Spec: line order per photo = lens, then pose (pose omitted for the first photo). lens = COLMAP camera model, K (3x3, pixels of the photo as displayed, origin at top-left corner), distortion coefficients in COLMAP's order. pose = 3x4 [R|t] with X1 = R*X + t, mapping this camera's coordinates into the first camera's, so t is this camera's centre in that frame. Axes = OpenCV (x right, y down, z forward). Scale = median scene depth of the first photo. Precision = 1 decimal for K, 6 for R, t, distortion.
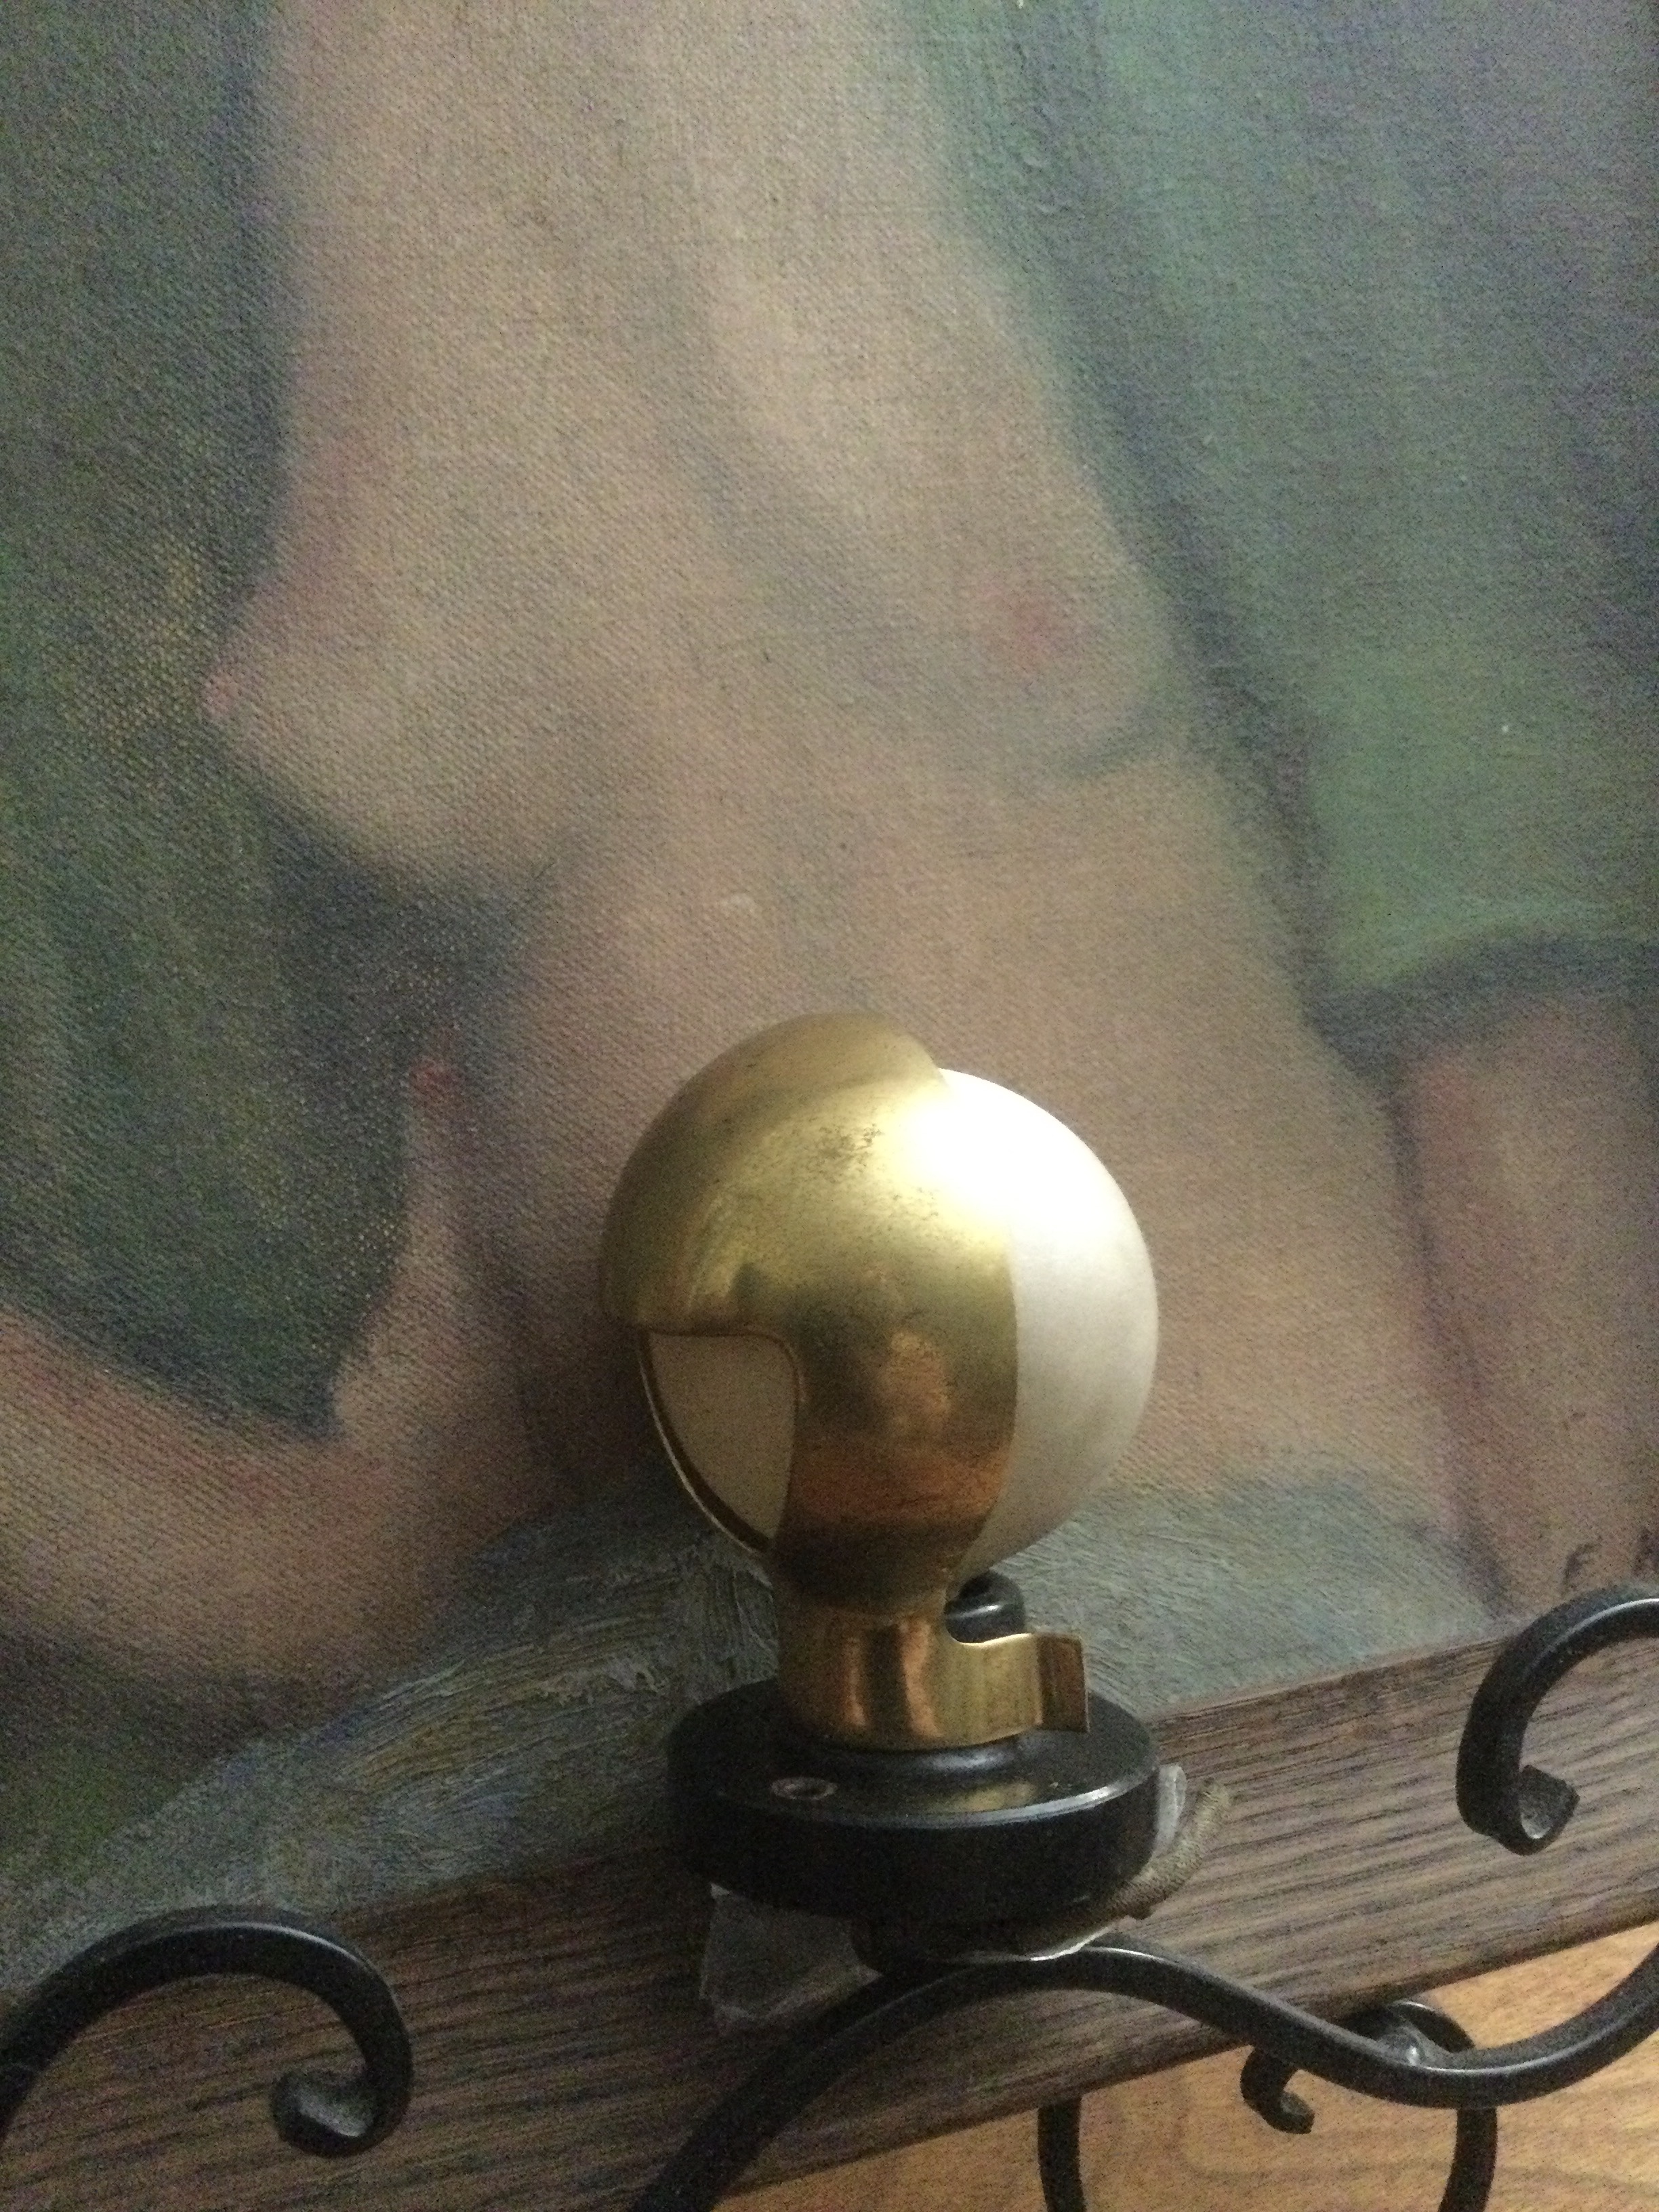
lens RADIAL K [[2056.2, 0, 829.5], [0, 2056.2, 1106.0], [0, 0, 1]] dist [0.146946, -0.363948]
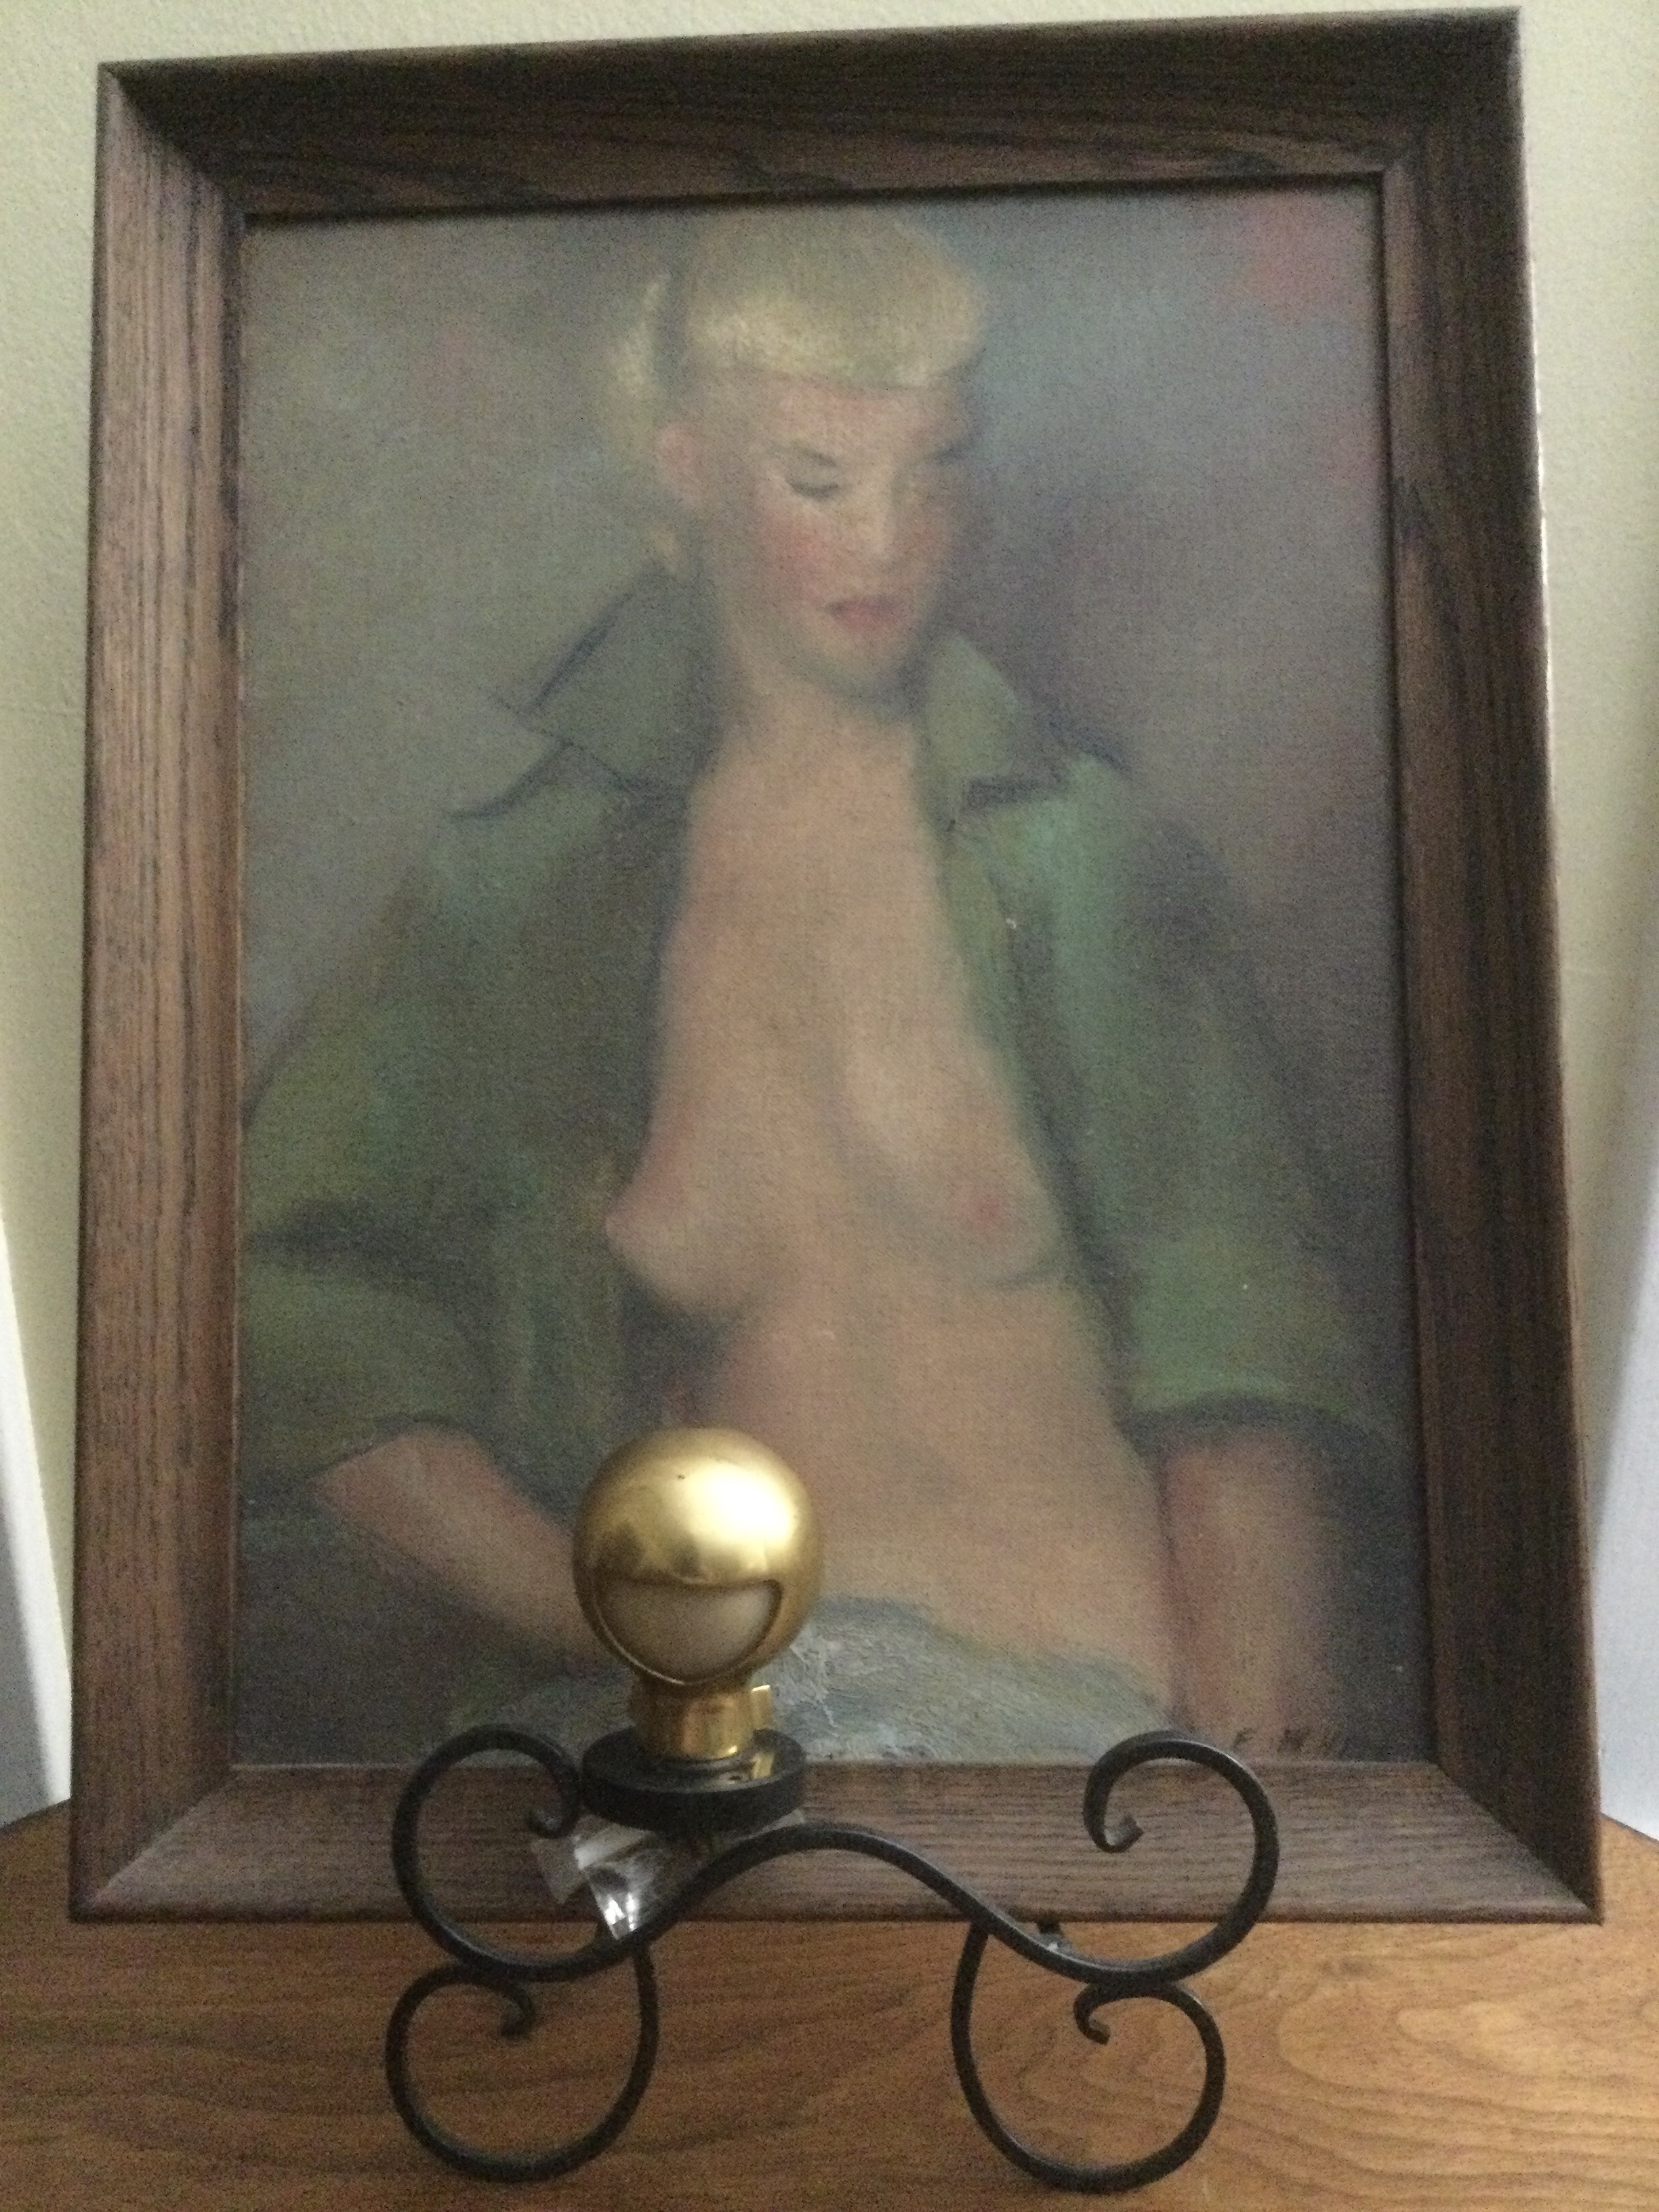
lens RADIAL K [[2049.1, 0, 829.5], [0, 2049.1, 1106.0], [0, 0, 1]] dist [0.115379, -0.217448]
pose [[0.939320, 0.096674, -0.329139, 0.660010], [-0.126792, 0.989367, -0.071254, -0.186300], [0.318751, 0.108662, 0.941589, -1.074725]]
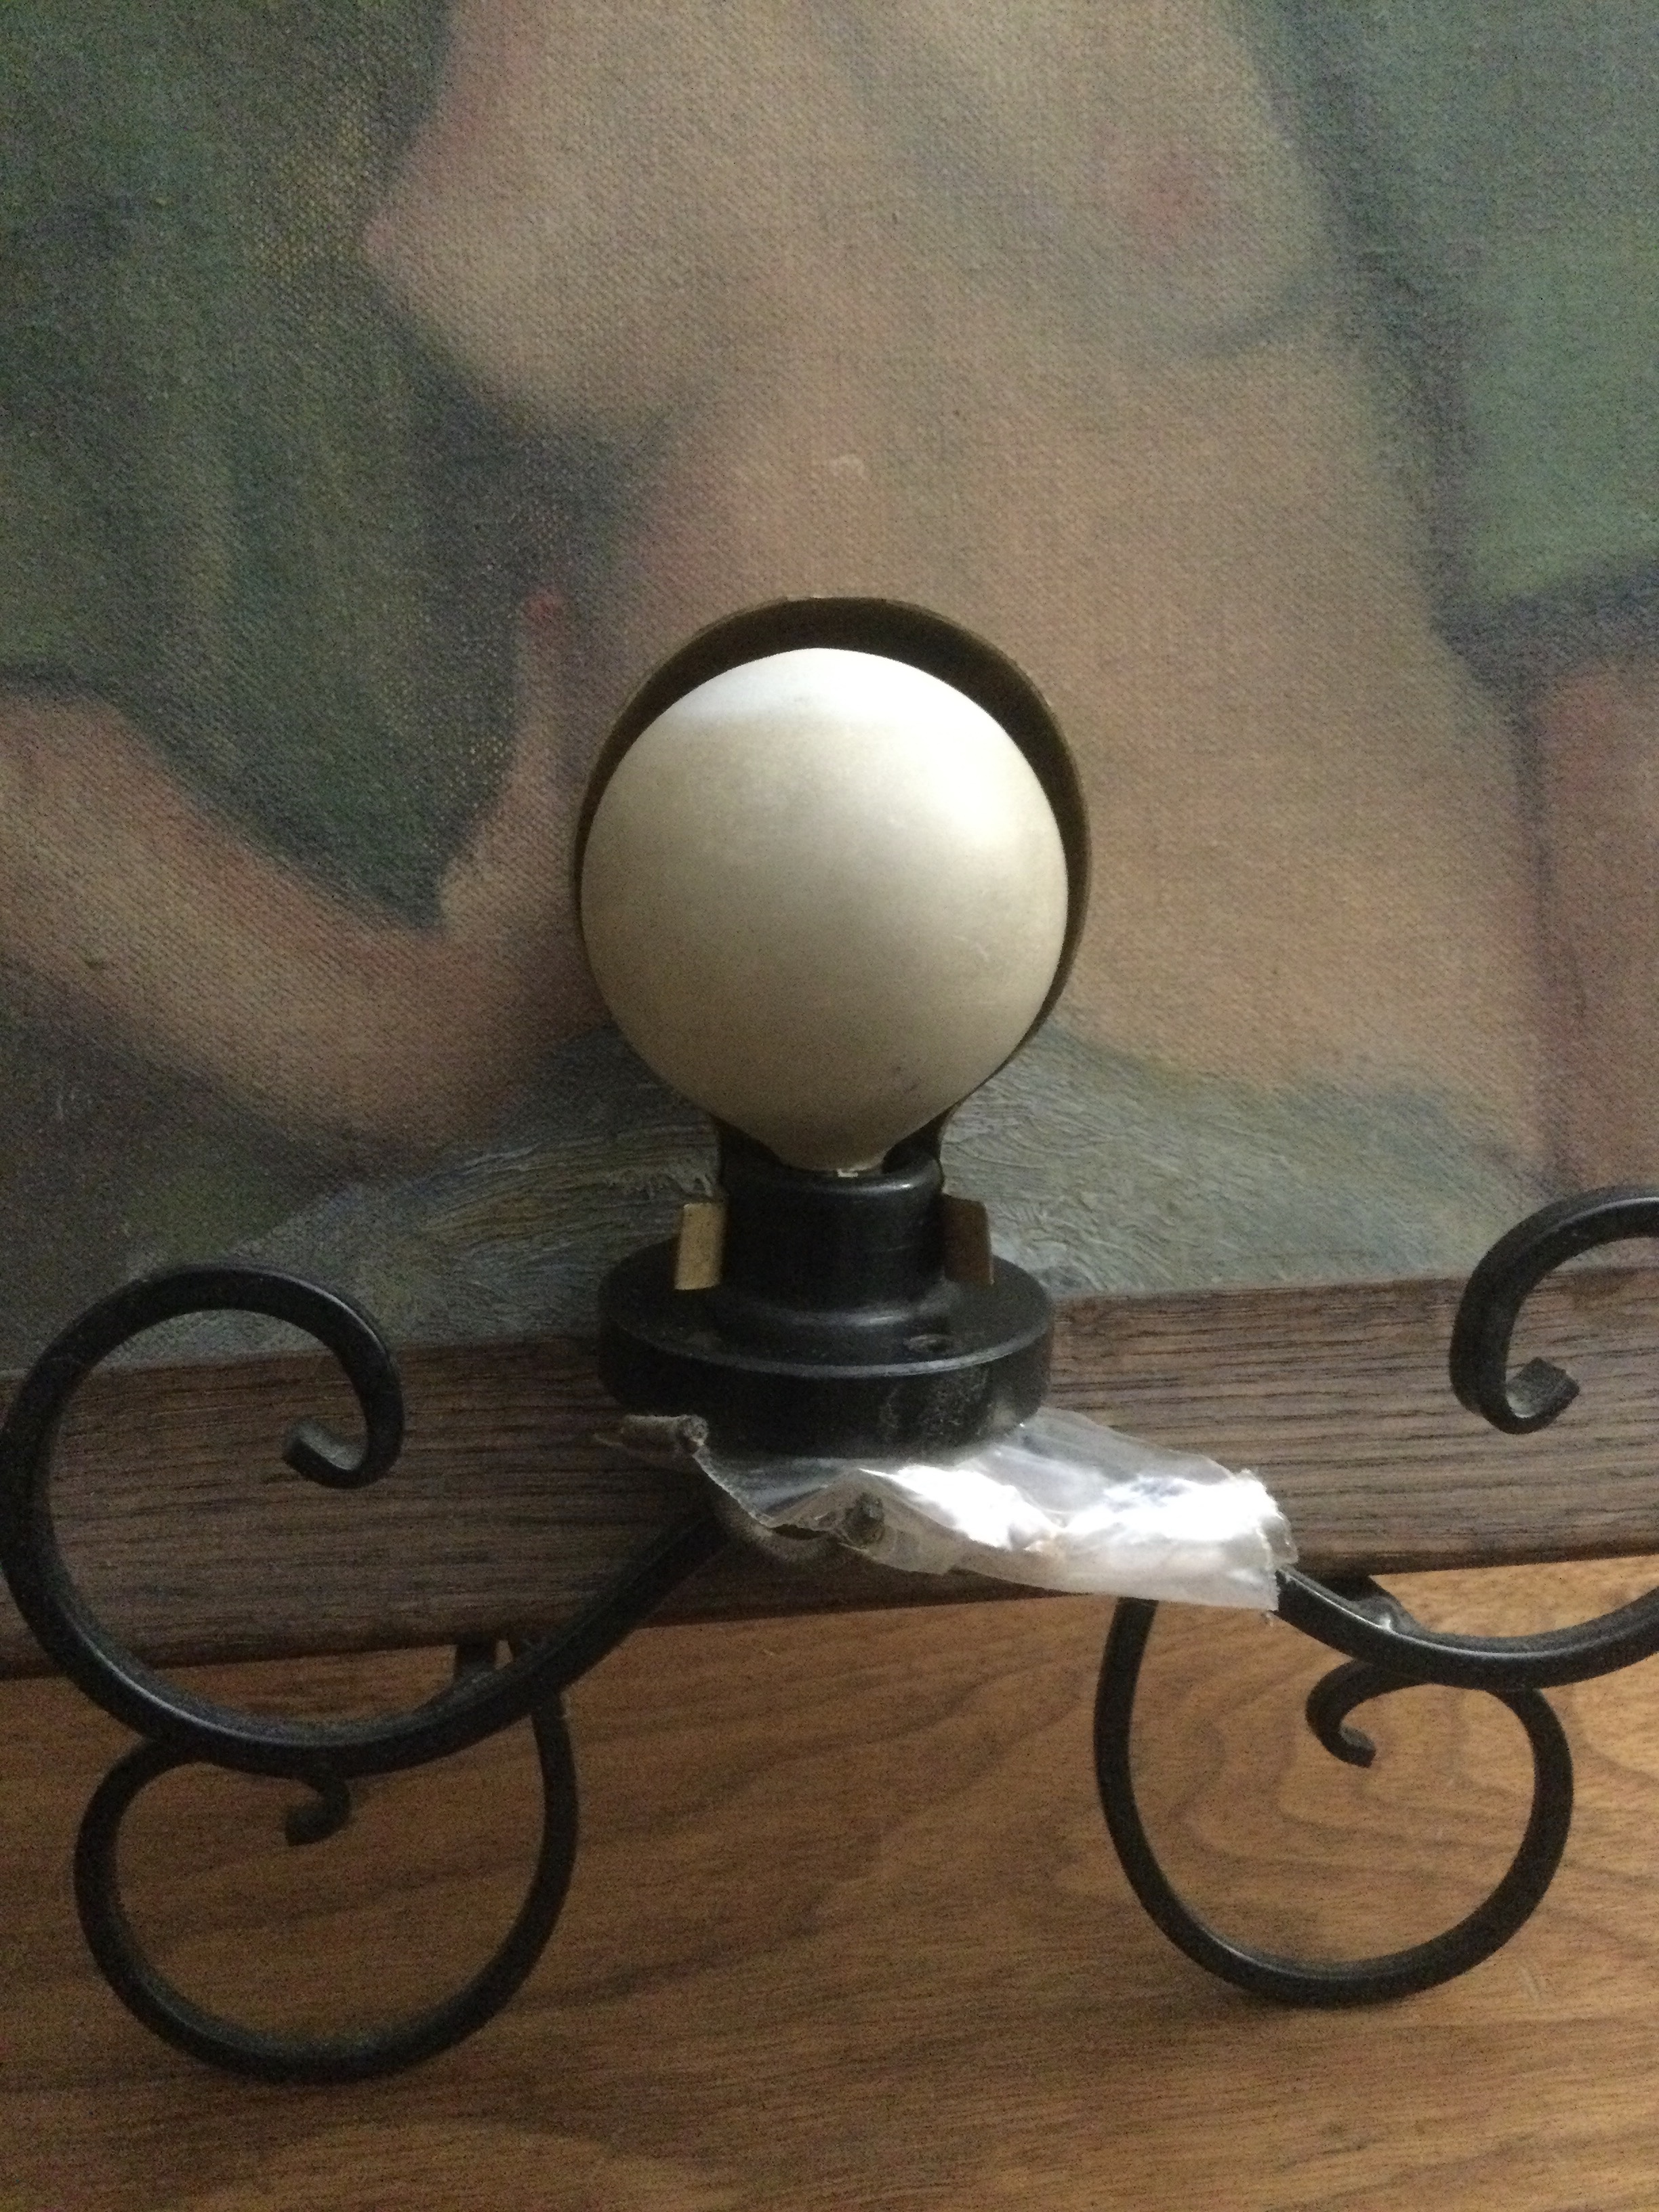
lens RADIAL K [[2056.2, 0, 829.5], [0, 2056.2, 1106.0], [0, 0, 1]] dist [0.146946, -0.363948]
pose [[0.970137, 0.096388, -0.222585, 0.217340], [-0.080873, 0.993682, 0.077818, 0.146564], [0.228680, -0.057493, 0.971803, -0.040244]]
